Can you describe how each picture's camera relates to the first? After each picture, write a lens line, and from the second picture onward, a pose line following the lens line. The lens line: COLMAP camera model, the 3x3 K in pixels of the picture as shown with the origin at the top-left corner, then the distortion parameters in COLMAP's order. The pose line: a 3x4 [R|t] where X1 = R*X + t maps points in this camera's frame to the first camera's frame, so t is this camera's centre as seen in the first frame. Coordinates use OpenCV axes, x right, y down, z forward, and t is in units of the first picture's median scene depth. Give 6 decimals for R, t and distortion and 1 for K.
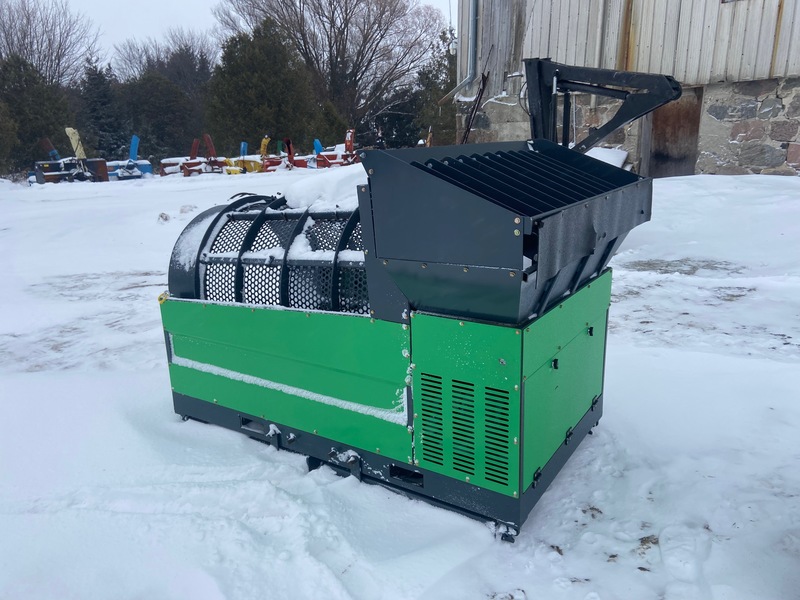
lens RADIAL K [[598.8, 0, 400.1], [0, 598.8, 309.2], [0, 0, 1]] dist [0.112761, -0.128913]
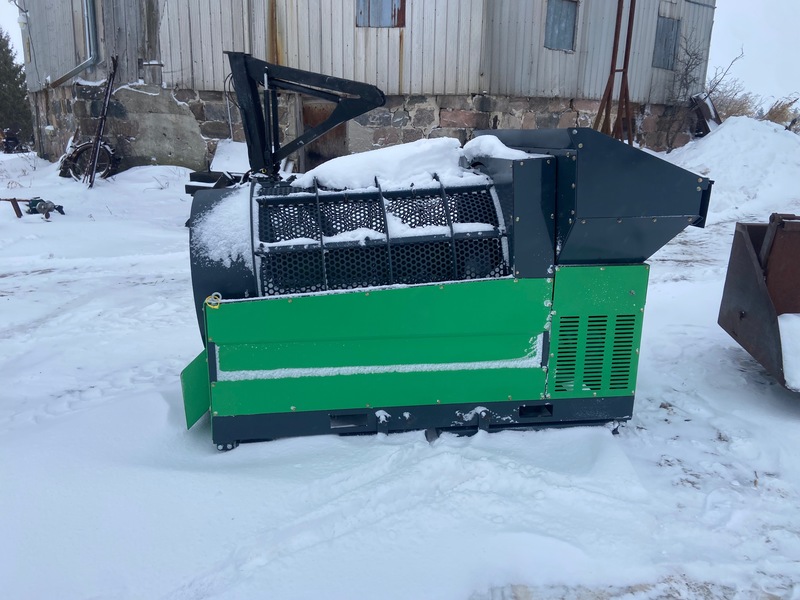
lens RADIAL K [[606.0, 0, 392.7], [0, 606.0, 297.8], [0, 0, 1]] dist [0.119996, -0.140989]
pose [[0.742902, -0.132724, 0.656110, -0.297887], [0.147150, 0.988552, 0.033358, -0.006434], [-0.653026, 0.071765, 0.753928, 0.087436]]
